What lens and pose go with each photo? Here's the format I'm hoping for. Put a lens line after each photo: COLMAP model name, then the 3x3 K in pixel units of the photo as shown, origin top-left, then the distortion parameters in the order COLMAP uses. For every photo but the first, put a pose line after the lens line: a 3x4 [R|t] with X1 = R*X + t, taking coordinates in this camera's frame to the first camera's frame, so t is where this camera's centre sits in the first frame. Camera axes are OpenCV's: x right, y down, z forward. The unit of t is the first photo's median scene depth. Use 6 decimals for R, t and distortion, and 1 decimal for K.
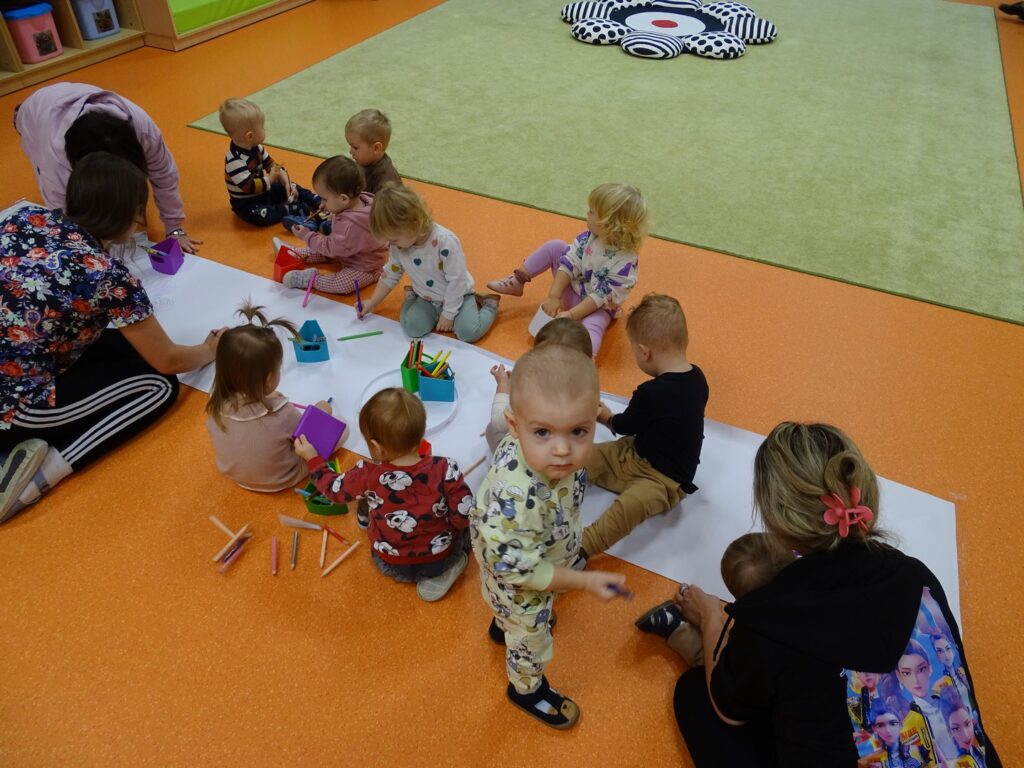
lens RADIAL K [[779.3, 0, 512.0], [0, 779.3, 384.0], [0, 0, 1]] dist [-0.008415, -0.005915]
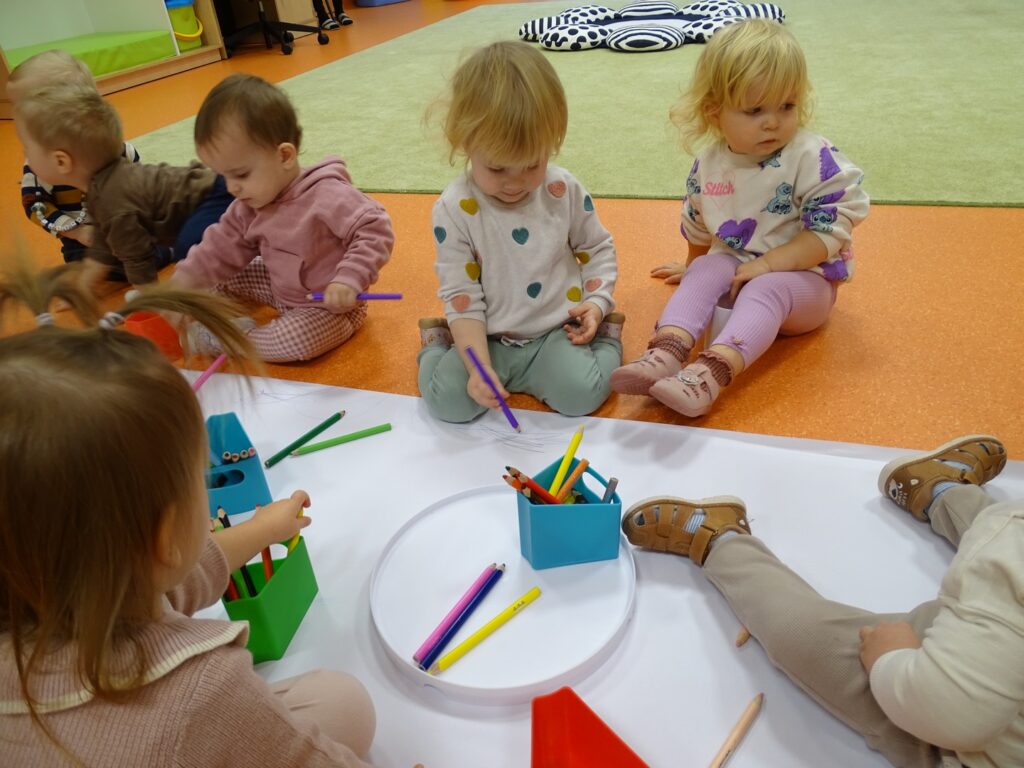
lens RADIAL K [[678.1, 0, 512.0], [0, 678.1, 384.0], [0, 0, 1]] dist [-0.000245, 0.001224]
pose [[0.982694, -0.150593, 0.107859, -0.083822], [0.165091, 0.976106, -0.141285, -0.012162], [-0.084005, 0.156646, 0.984076, 0.372809]]
